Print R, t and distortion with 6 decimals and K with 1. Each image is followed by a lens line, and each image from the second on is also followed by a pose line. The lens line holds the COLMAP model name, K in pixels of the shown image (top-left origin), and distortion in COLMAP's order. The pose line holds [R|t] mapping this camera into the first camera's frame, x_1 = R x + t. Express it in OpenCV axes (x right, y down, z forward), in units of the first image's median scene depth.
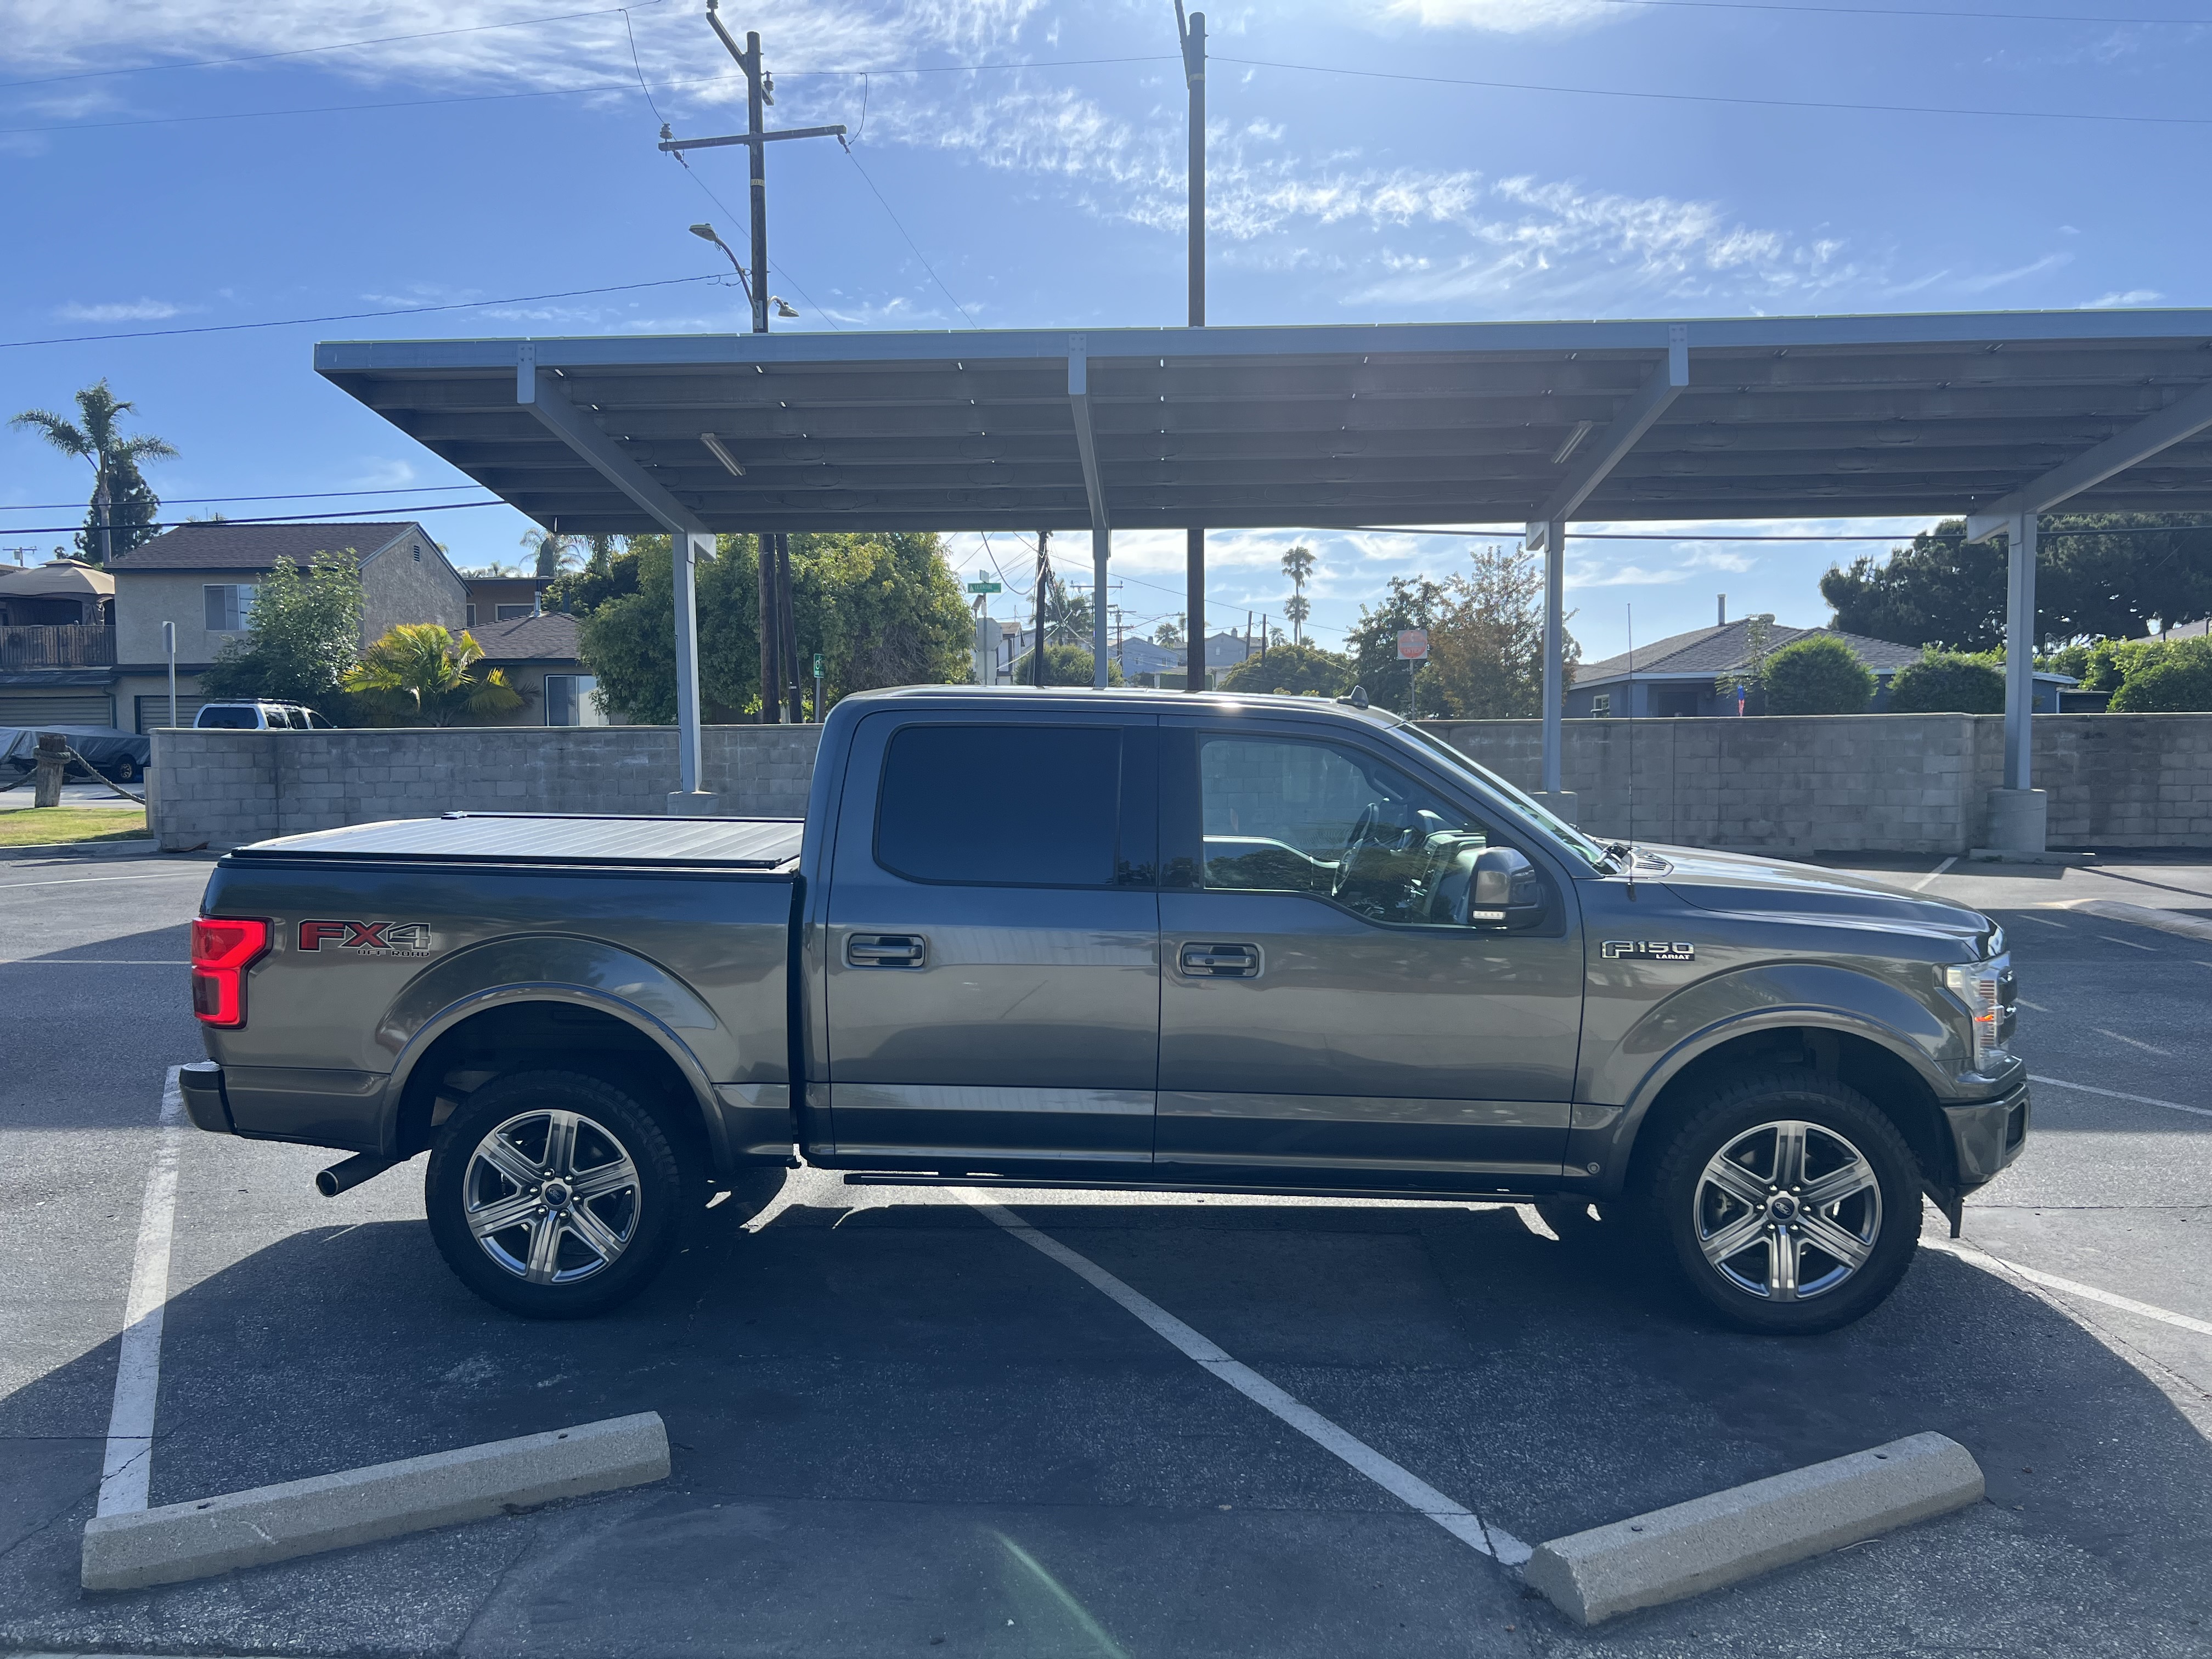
lens RADIAL K [[1685.9, 0, 1106.0], [0, 1685.9, 829.5], [0, 0, 1]] dist [0.048467, -0.058503]
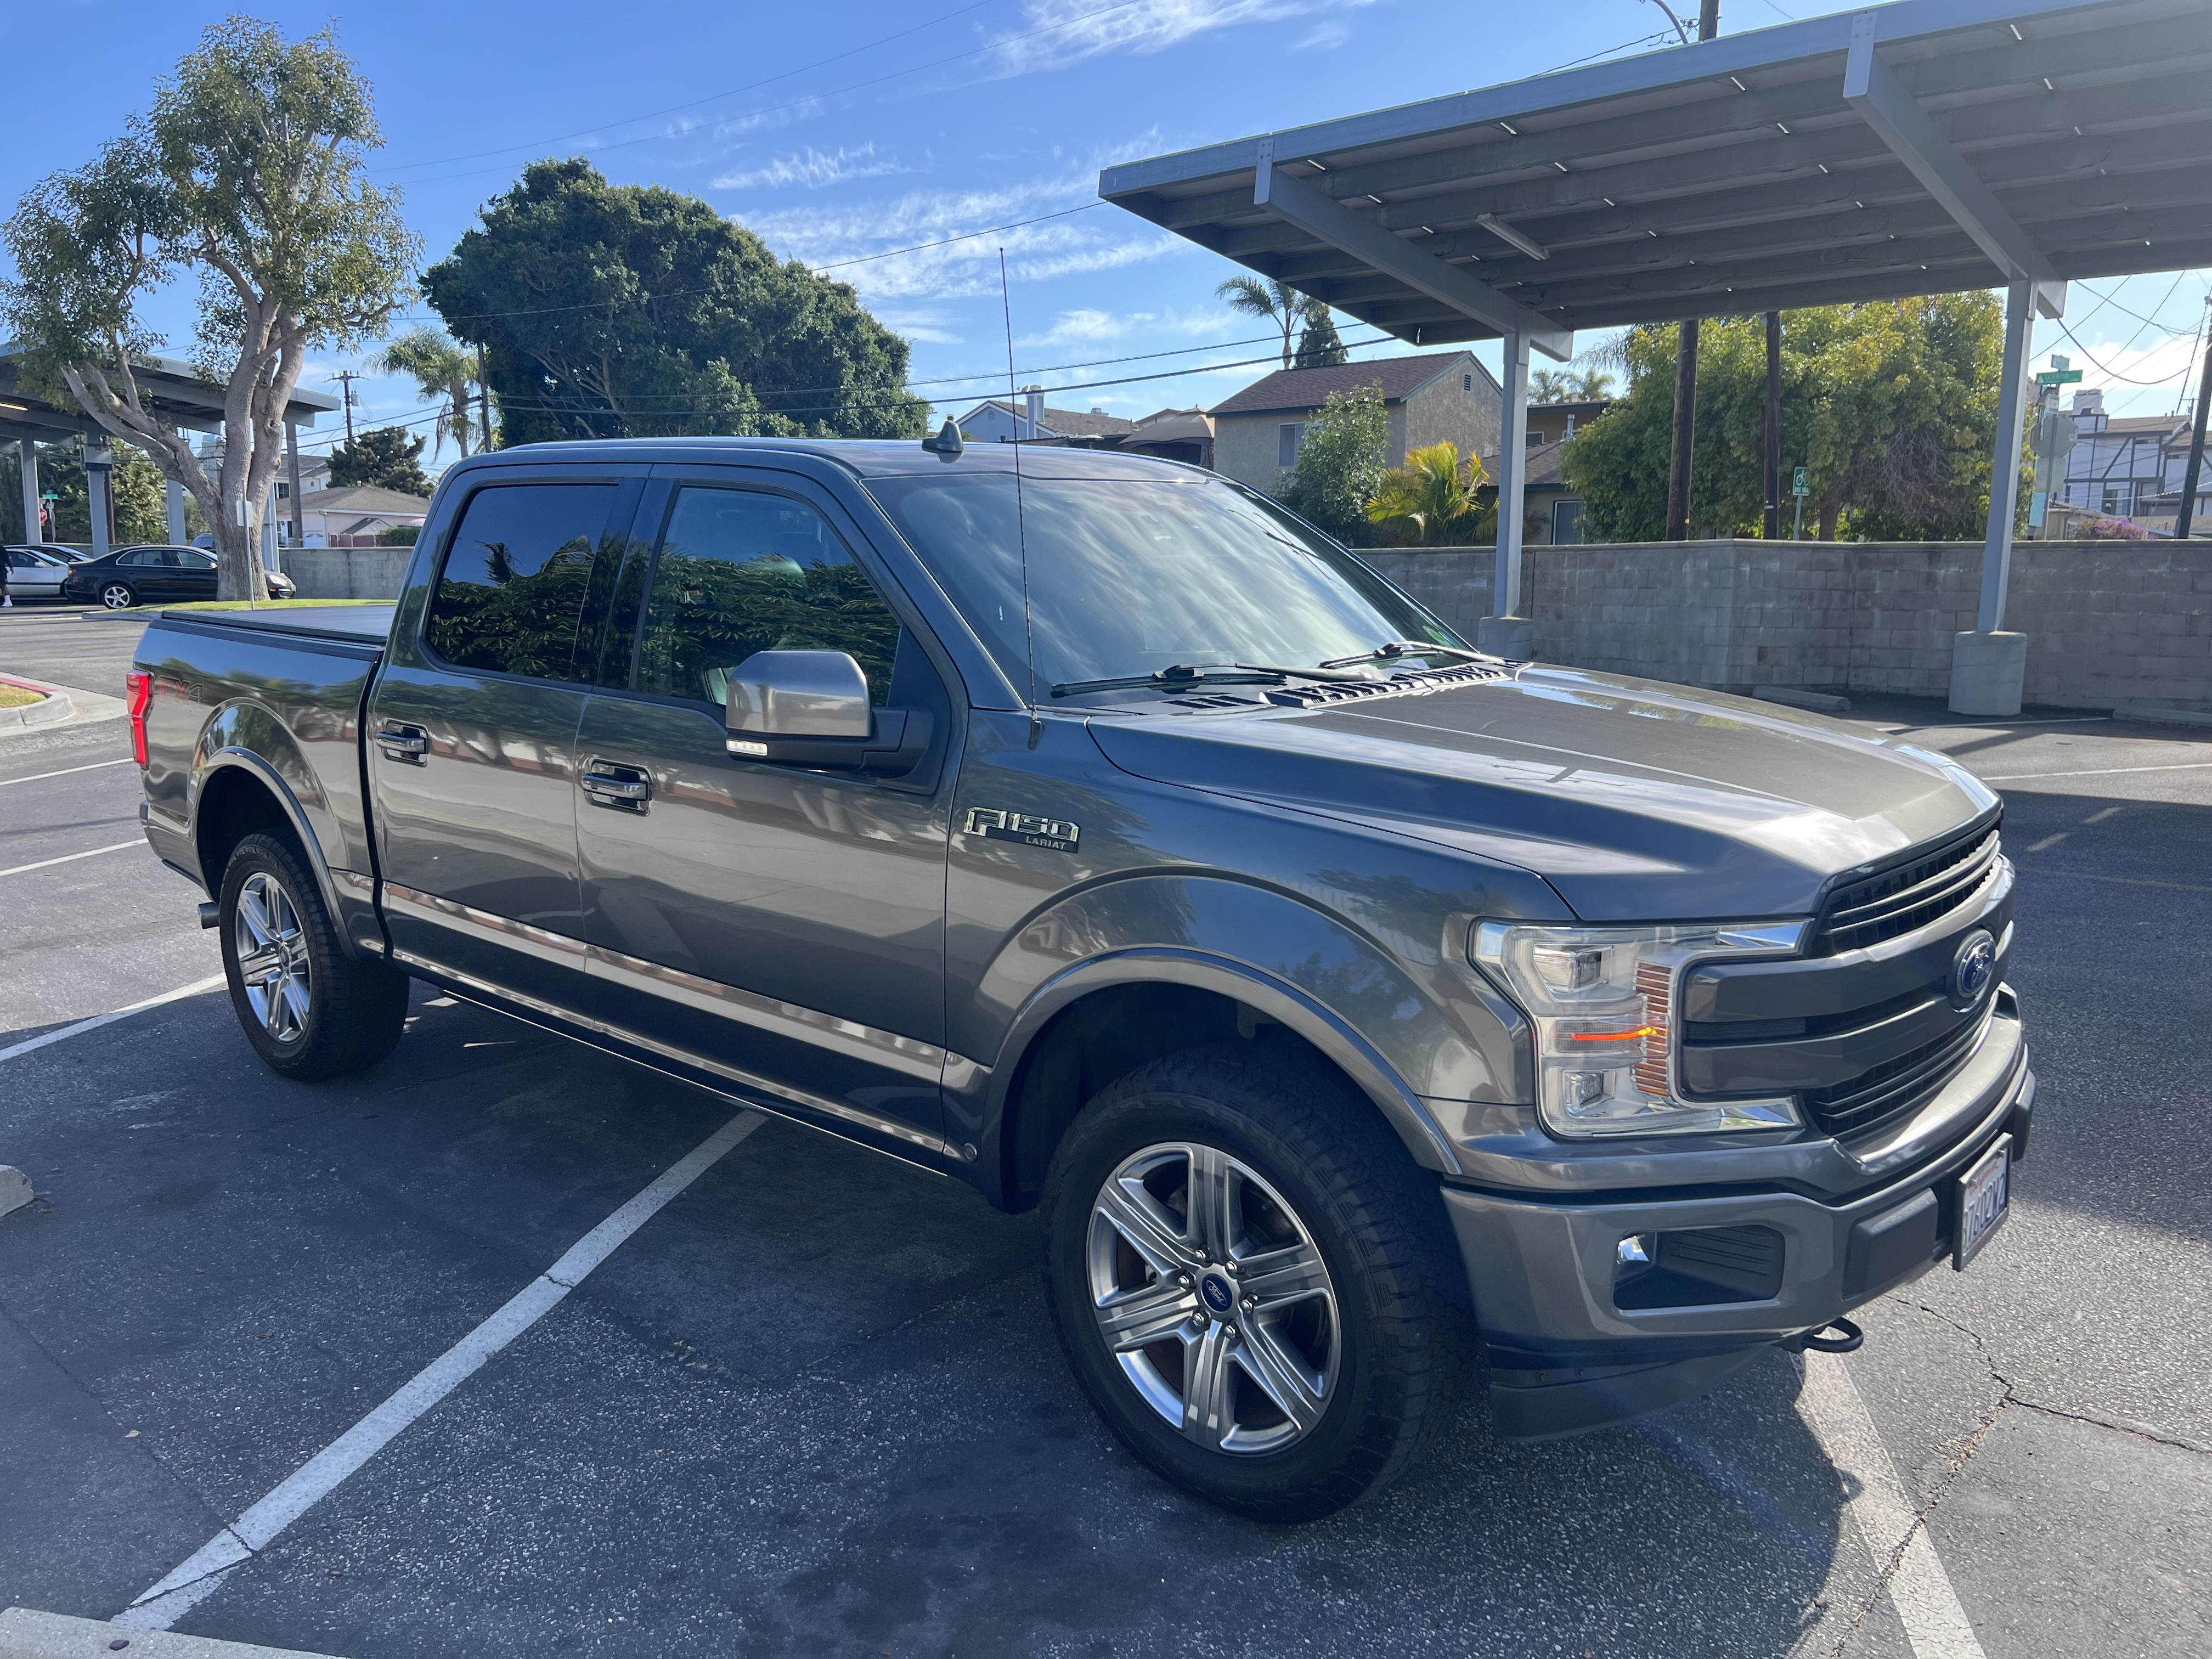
lens RADIAL K [[1685.9, 0, 1106.0], [0, 1685.9, 829.5], [0, 0, 1]] dist [0.048467, -0.058503]
pose [[0.775481, 0.102946, -0.622922, 0.170356], [-0.043303, 0.992966, 0.110194, 0.000620], [0.629885, -0.058479, 0.774484, 0.127568]]
